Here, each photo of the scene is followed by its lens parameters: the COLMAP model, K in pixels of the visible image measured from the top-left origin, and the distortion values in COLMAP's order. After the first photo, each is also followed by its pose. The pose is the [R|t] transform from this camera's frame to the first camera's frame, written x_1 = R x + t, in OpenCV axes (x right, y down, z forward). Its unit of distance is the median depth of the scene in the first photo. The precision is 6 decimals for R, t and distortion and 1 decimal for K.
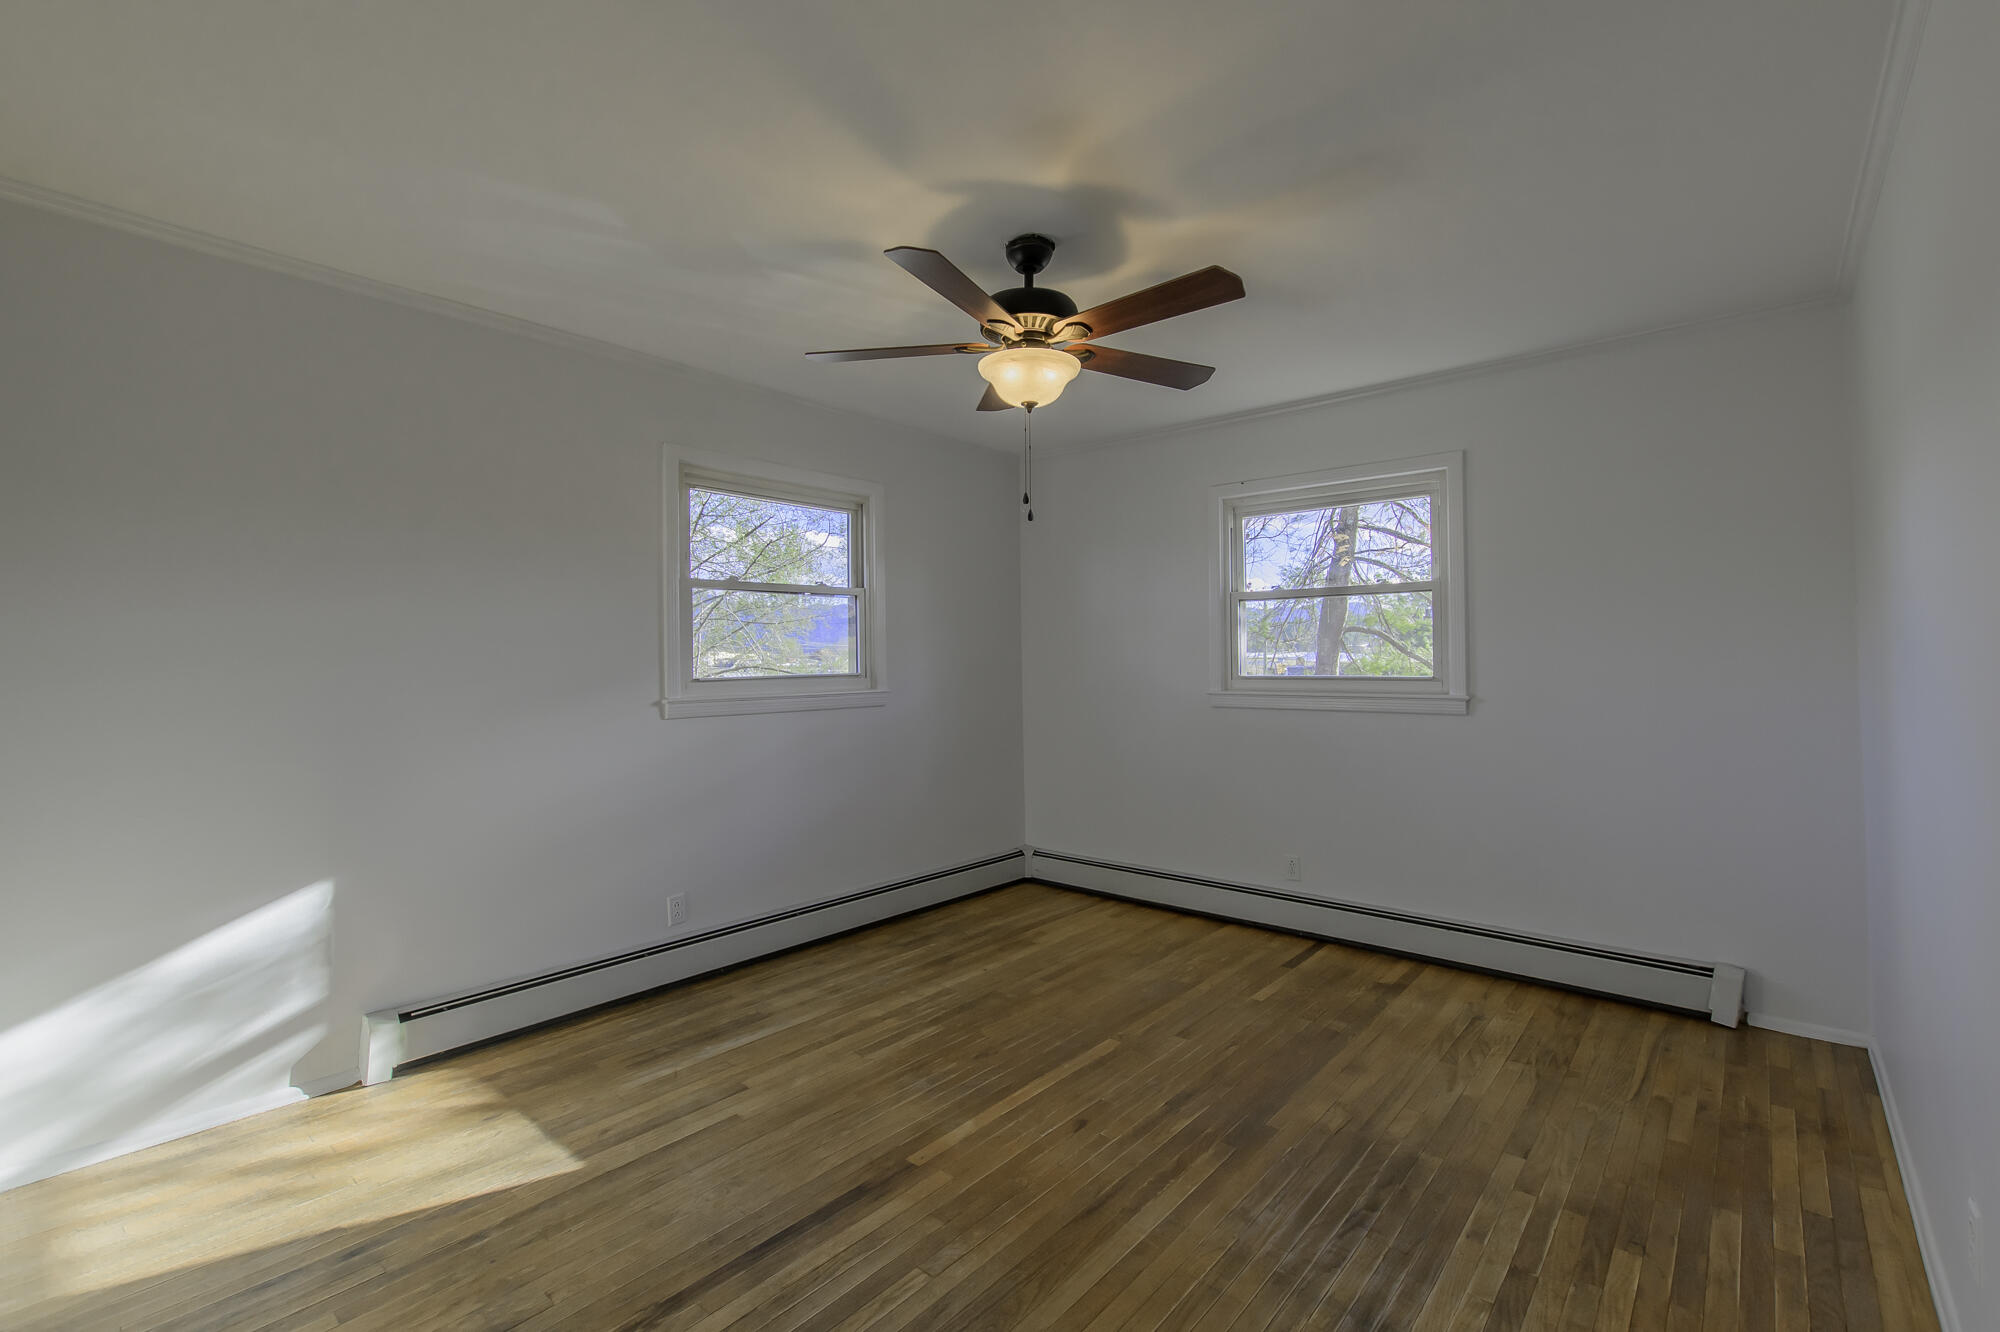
lens RADIAL K [[879.3, 0, 999.9], [0, 879.3, 650.9], [0, 0, 1]] dist [0.012578, -0.005585]
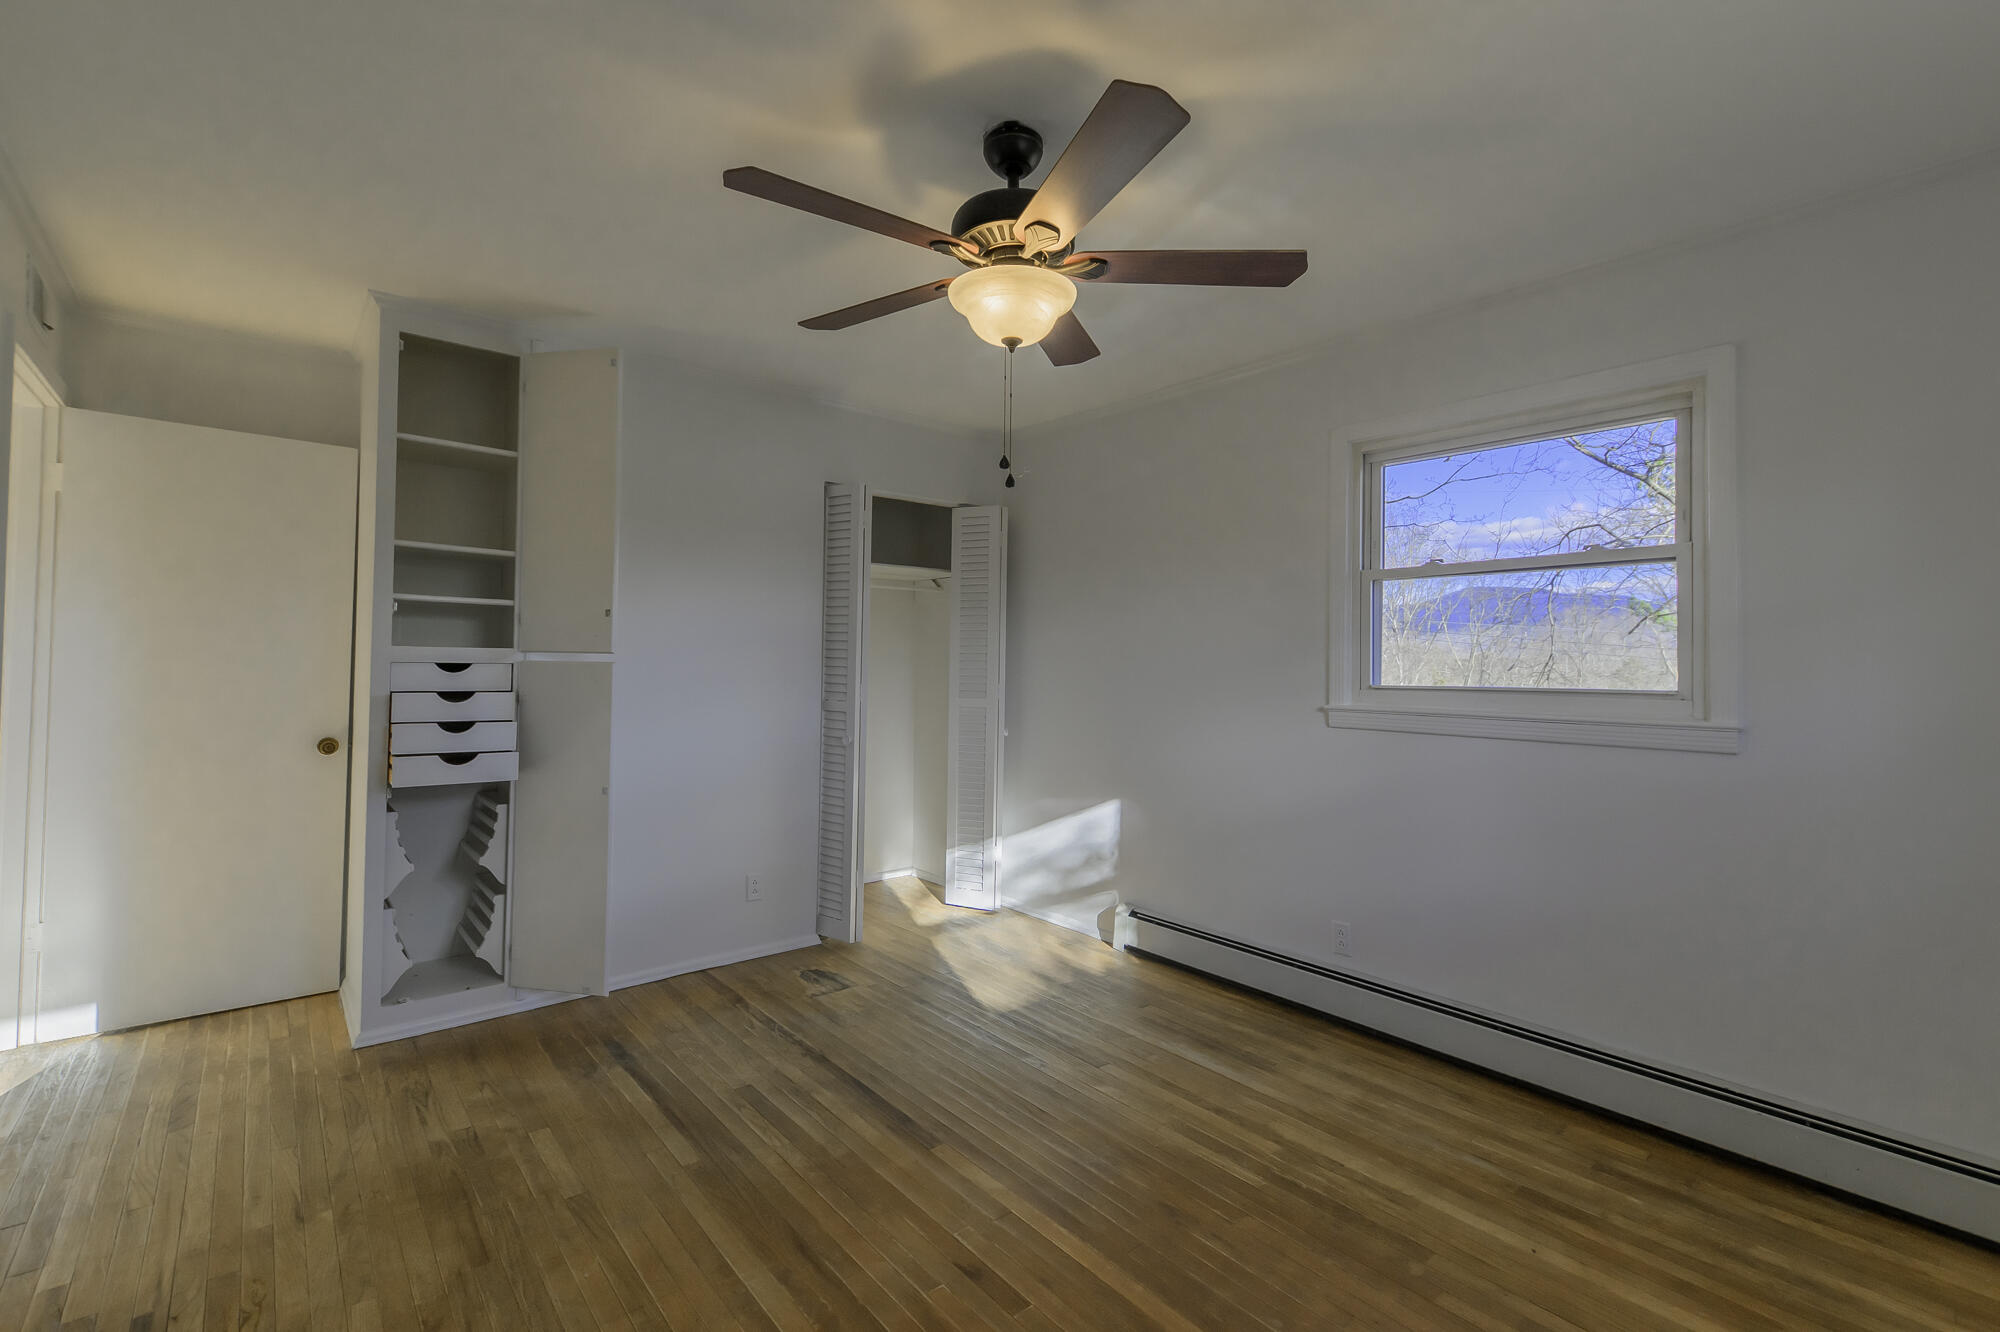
lens RADIAL K [[879.3, 0, 999.9], [0, 879.3, 650.9], [0, 0, 1]] dist [0.012578, -0.005585]
pose [[-0.163241, -0.007941, -0.986554, 0.628135], [-0.000048, 0.999968, -0.008041, 0.005241], [0.986586, -0.001265, -0.163236, 0.855252]]
